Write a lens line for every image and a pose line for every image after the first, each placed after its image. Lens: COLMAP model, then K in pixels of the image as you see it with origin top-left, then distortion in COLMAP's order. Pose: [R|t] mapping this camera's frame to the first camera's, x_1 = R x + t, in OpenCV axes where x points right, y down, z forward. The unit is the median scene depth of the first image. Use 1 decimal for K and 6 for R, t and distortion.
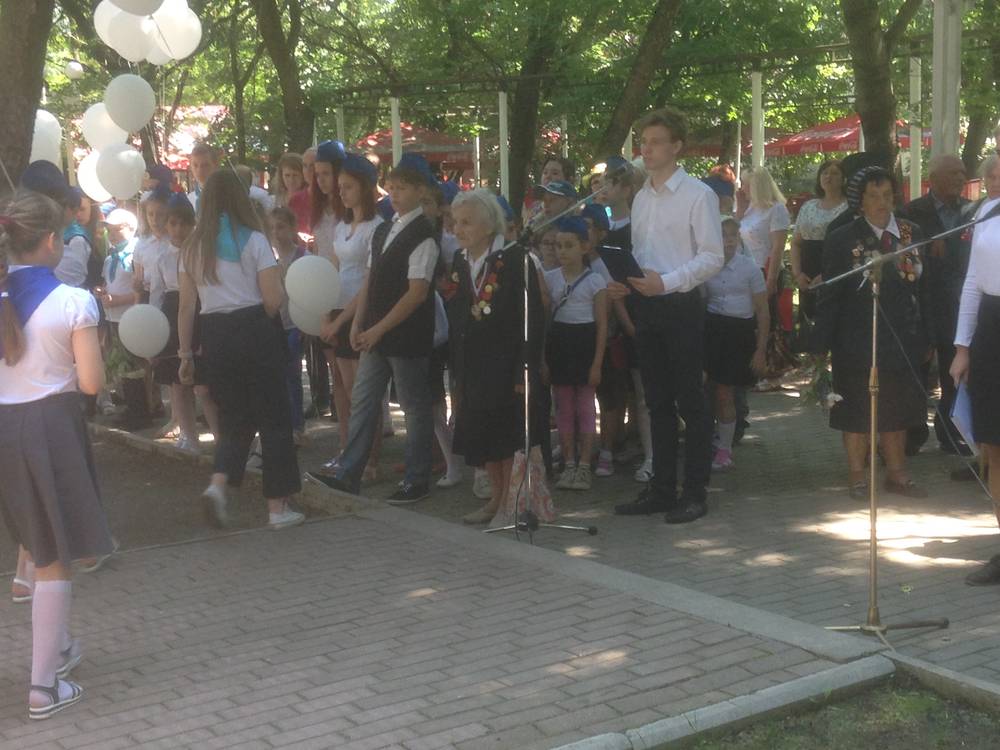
lens RADIAL K [[1498.3, 0, 500.0], [0, 1498.3, 375.0], [0, 0, 1]] dist [0.089892, 0.013067]
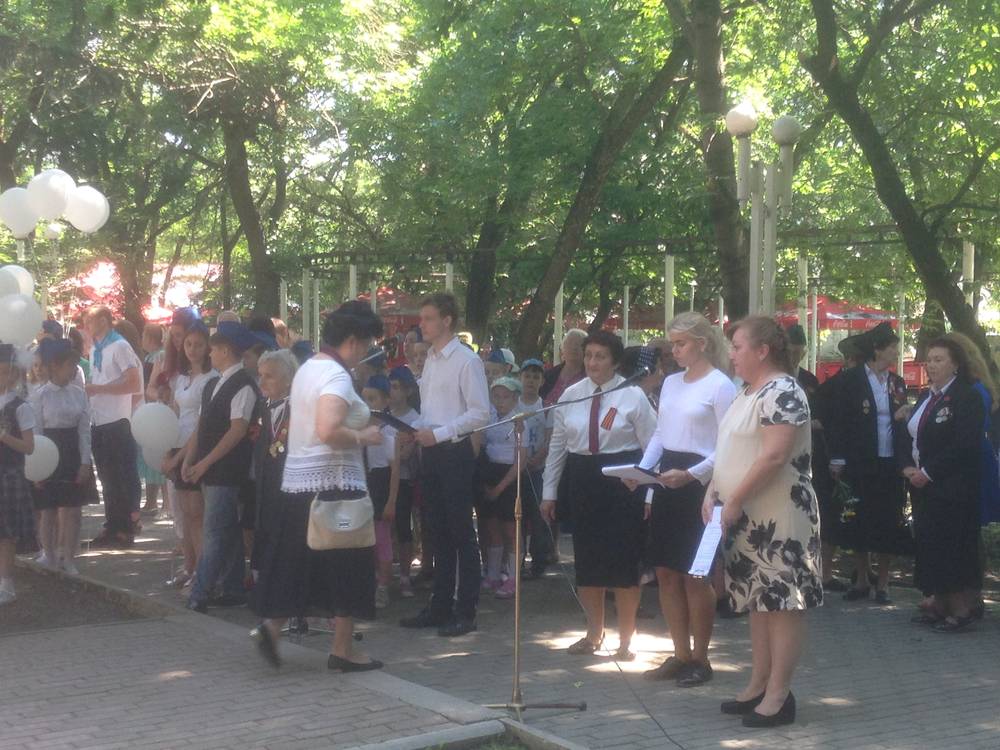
lens RADIAL K [[1498.3, 0, 500.0], [0, 1498.3, 375.0], [0, 0, 1]] dist [0.089892, 0.013067]
pose [[0.999423, 0.032984, -0.008095, 0.160171], [-0.033667, 0.993567, -0.108124, 0.020043], [0.004476, 0.108334, 0.994104, -0.192097]]
